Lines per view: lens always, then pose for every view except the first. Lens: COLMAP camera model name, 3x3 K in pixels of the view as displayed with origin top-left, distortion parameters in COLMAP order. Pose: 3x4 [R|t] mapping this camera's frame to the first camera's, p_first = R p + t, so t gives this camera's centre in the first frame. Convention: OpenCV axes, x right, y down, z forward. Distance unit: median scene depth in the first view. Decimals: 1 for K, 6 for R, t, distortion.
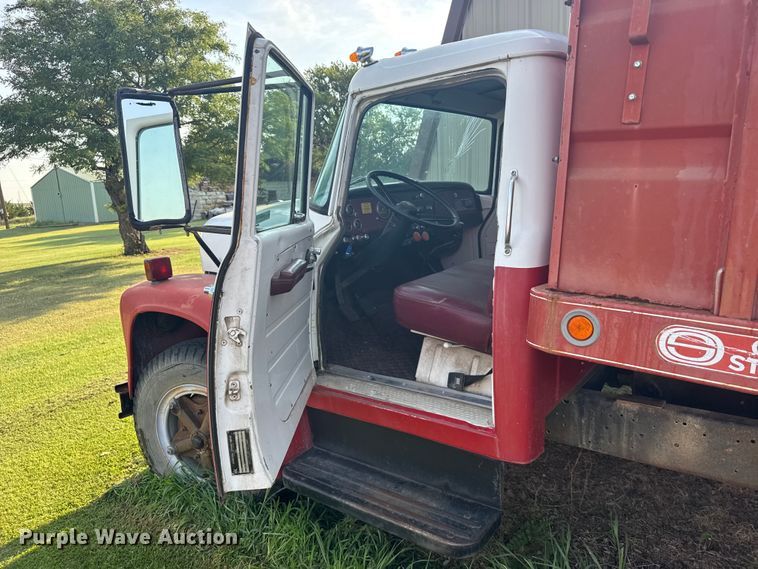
lens RADIAL K [[541.0, 0, 368.1], [0, 541.0, 285.9], [0, 0, 1]] dist [0.031143, -0.042533]
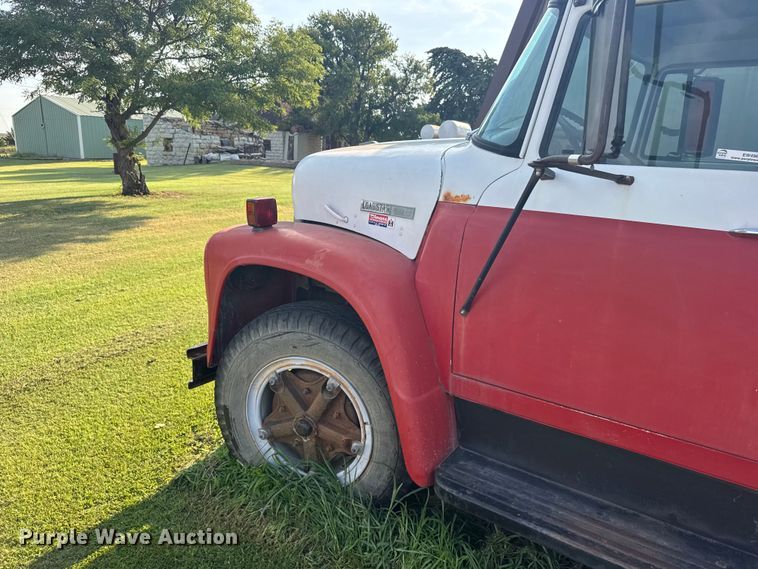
lens RADIAL K [[541.7, 0, 368.3], [0, 541.7, 275.8], [0, 0, 1]] dist [0.063031, -0.097161]
pose [[0.996800, 0.069936, 0.038711, -0.268302], [-0.071946, 0.995988, 0.053218, 0.008802], [-0.034833, -0.055833, 0.997832, 0.194949]]
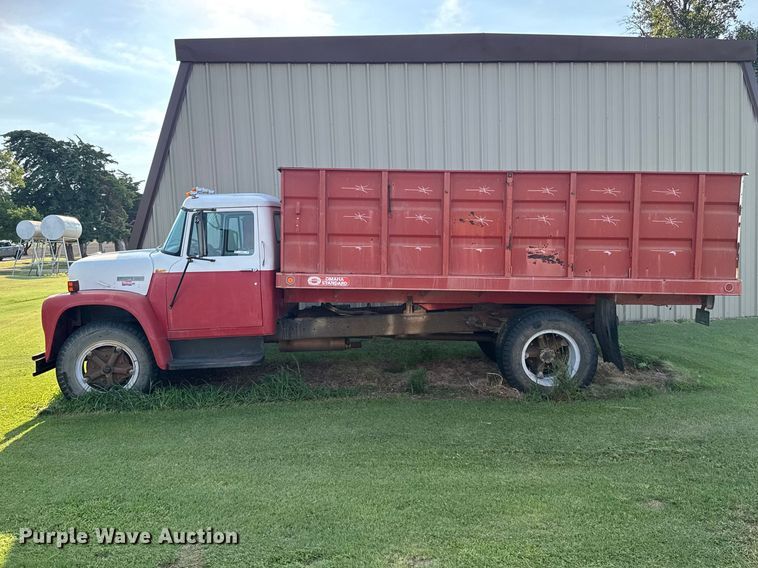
lens RADIAL K [[658.5, 0, 401.5], [0, 658.5, 273.3], [0, 0, 1]] dist [0.143653, -0.248590]
pose [[0.783163, -0.019317, 0.621516, -1.010452], [0.108345, 0.988467, -0.105801, 0.319034], [-0.612305, 0.150197, 0.776224, -1.667487]]
